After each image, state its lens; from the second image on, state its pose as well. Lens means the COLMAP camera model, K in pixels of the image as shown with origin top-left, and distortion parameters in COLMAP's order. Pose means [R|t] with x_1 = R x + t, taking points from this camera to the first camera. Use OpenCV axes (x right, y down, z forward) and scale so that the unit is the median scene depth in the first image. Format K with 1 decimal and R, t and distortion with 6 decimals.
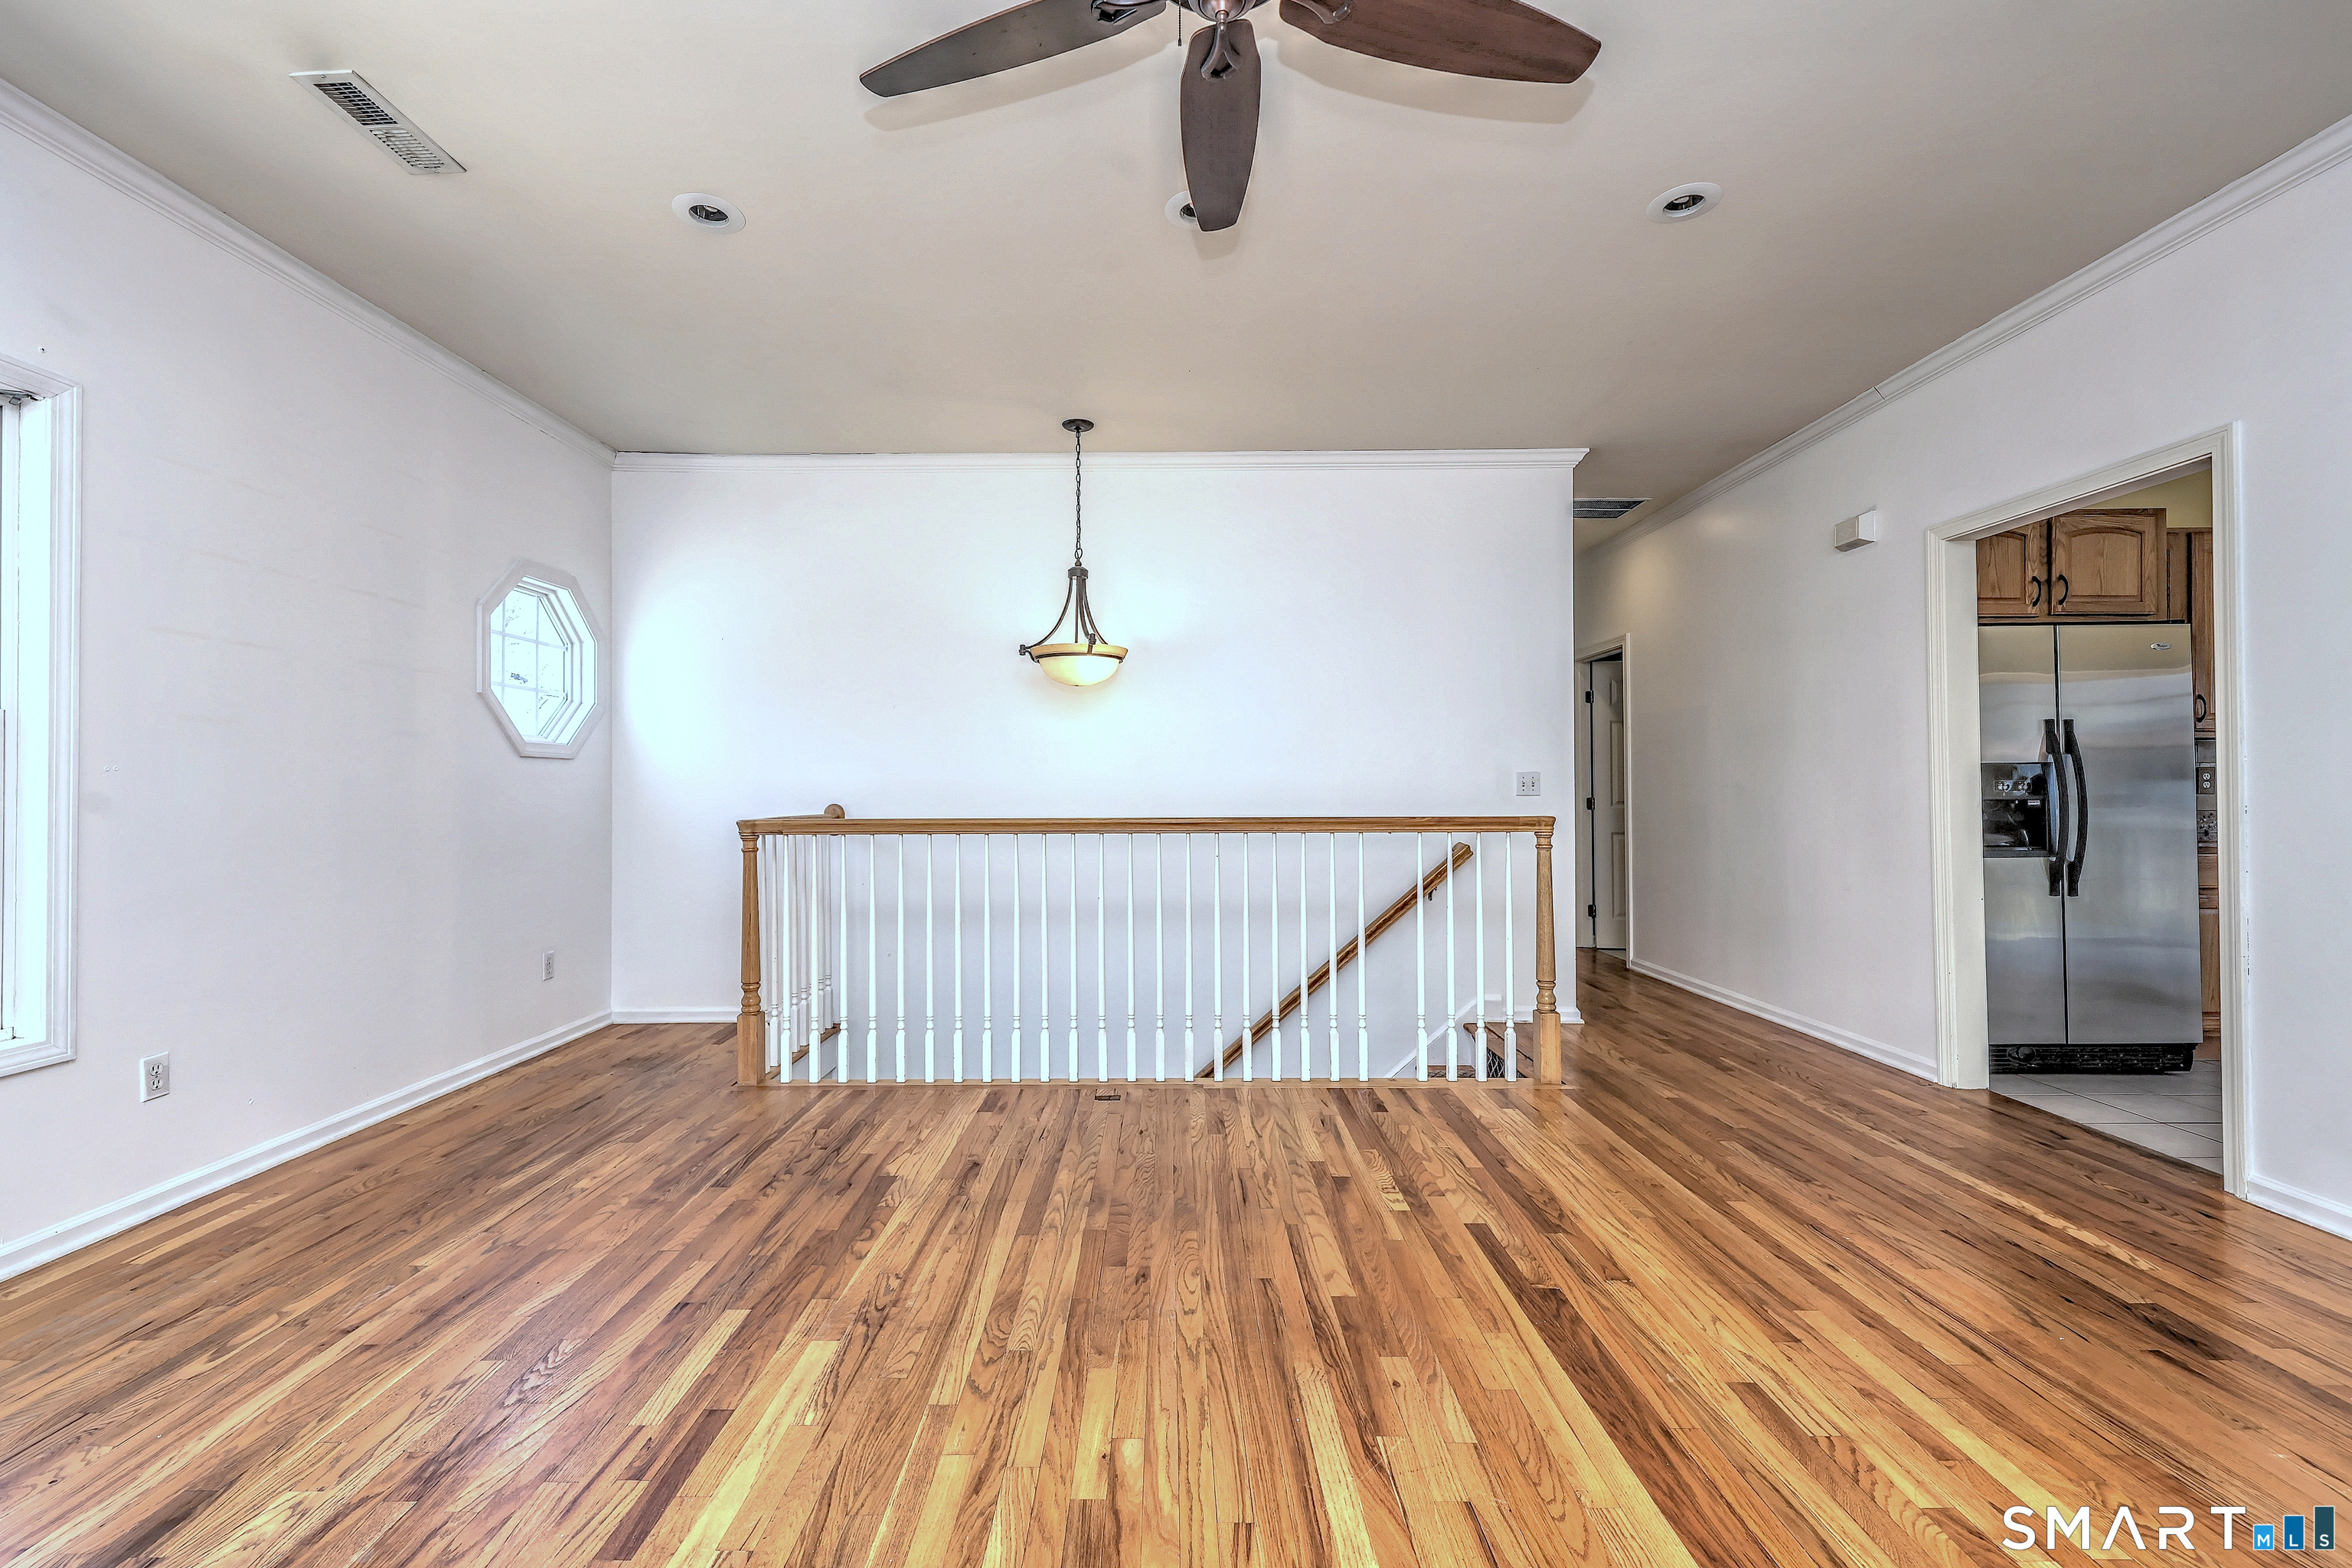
lens RADIAL K [[1008.7, 0, 1169.7], [0, 1008.7, 780.1], [0, 0, 1]] dist [-0.004570, -0.000442]
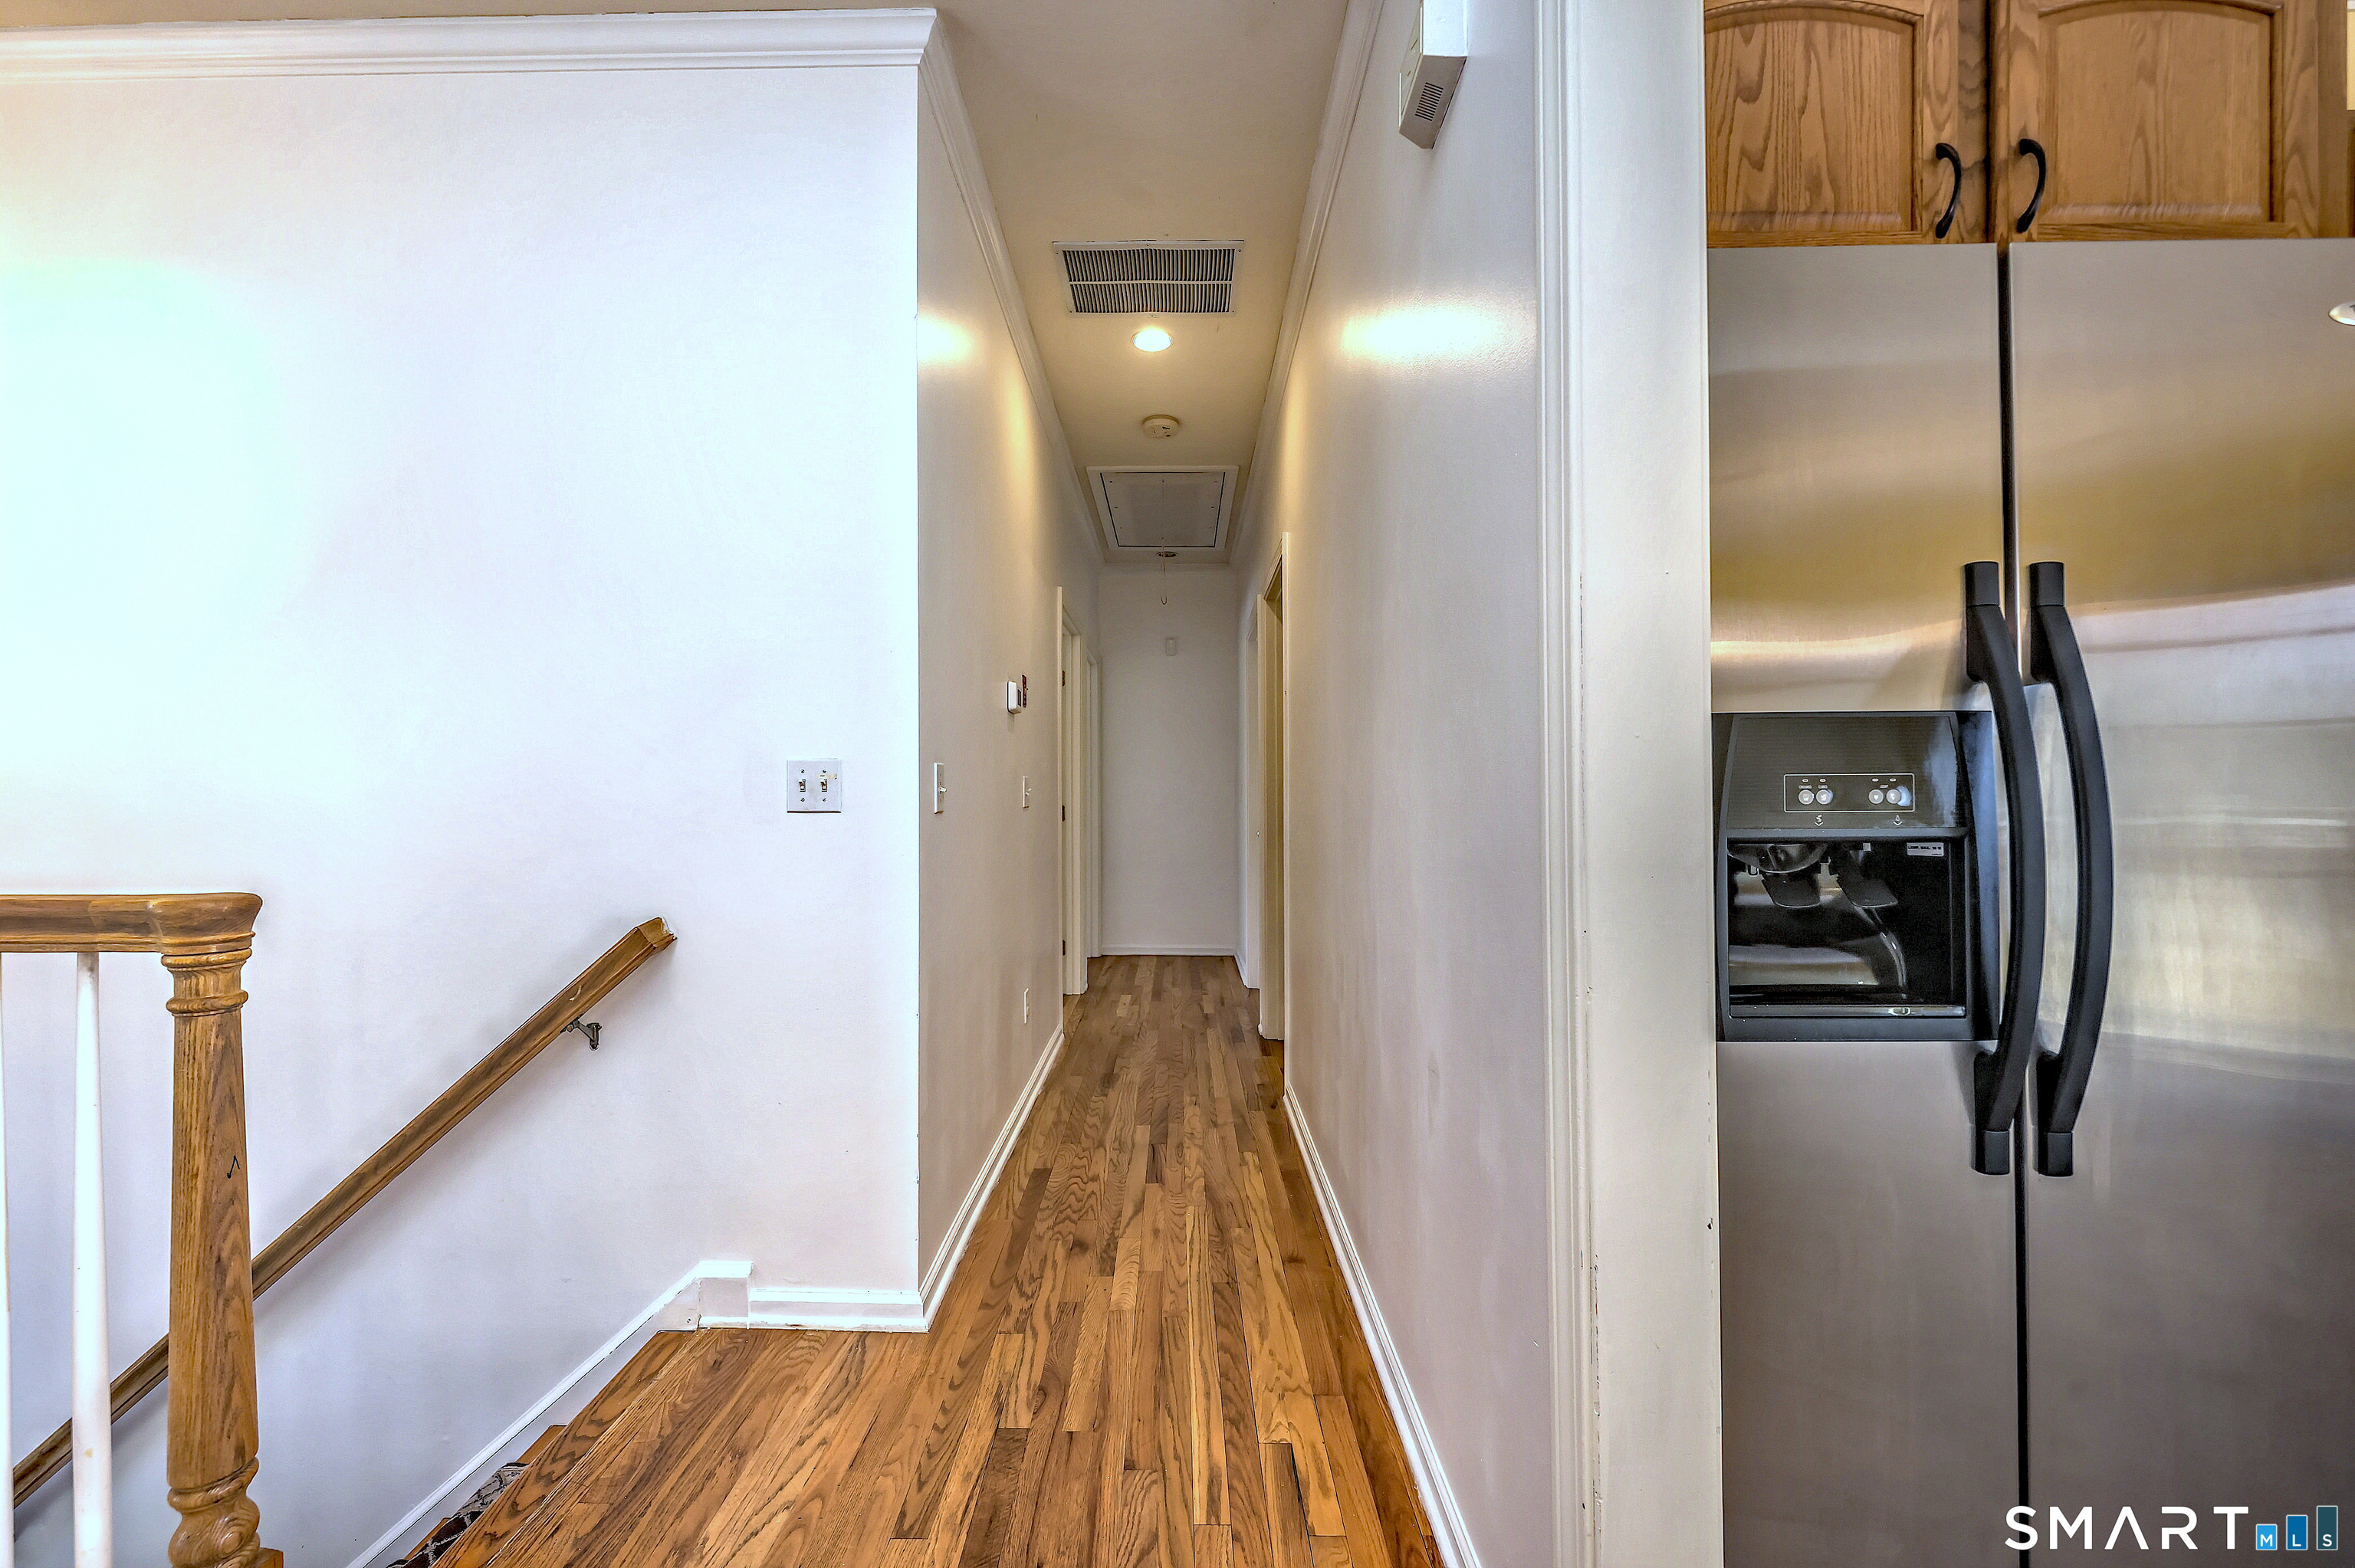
lens RADIAL K [[1009.9, 0, 1176.0], [0, 1009.9, 787.7], [0, 0, 1]] dist [-0.004570, -0.000442]
pose [[0.999999, -0.000867, 0.000911, 1.013553], [0.000861, 0.999980, 0.006299, 0.003319], [-0.000917, -0.006298, 0.999980, 1.116577]]
